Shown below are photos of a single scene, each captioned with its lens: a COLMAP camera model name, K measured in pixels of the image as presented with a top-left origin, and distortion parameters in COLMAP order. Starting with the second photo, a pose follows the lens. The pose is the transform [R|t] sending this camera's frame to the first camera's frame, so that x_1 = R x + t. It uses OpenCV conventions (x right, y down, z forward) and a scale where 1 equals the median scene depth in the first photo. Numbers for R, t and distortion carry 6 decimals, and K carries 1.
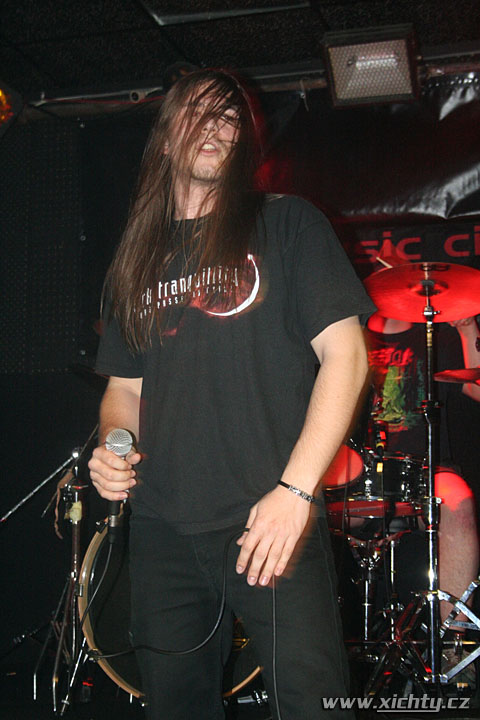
lens RADIAL K [[1364.2, 0, 237.9], [0, 1364.2, 359.0], [0, 0, 1]] dist [0.044849, 0.000000]
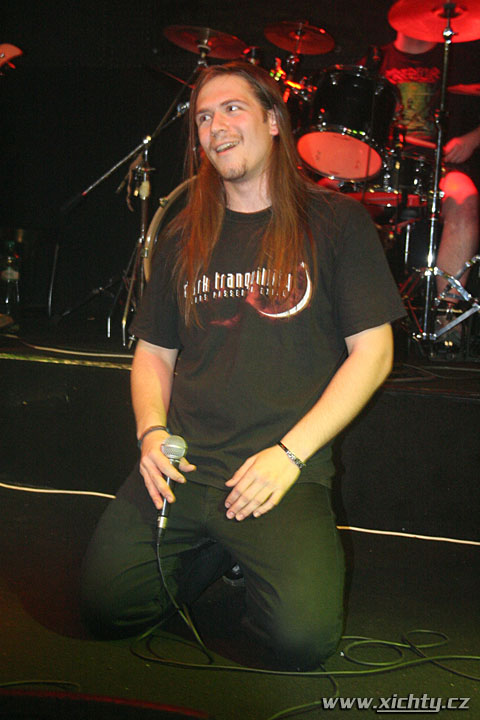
lens RADIAL K [[1286.5, 0, 239.7], [0, 1286.5, 358.1], [0, 0, 1]] dist [0.062038, 0.000000]
pose [[0.997694, 0.053966, -0.041160, 0.022146], [-0.042806, 0.970944, 0.235449, -0.016833], [0.052670, -0.233144, 0.971015, -0.150250]]
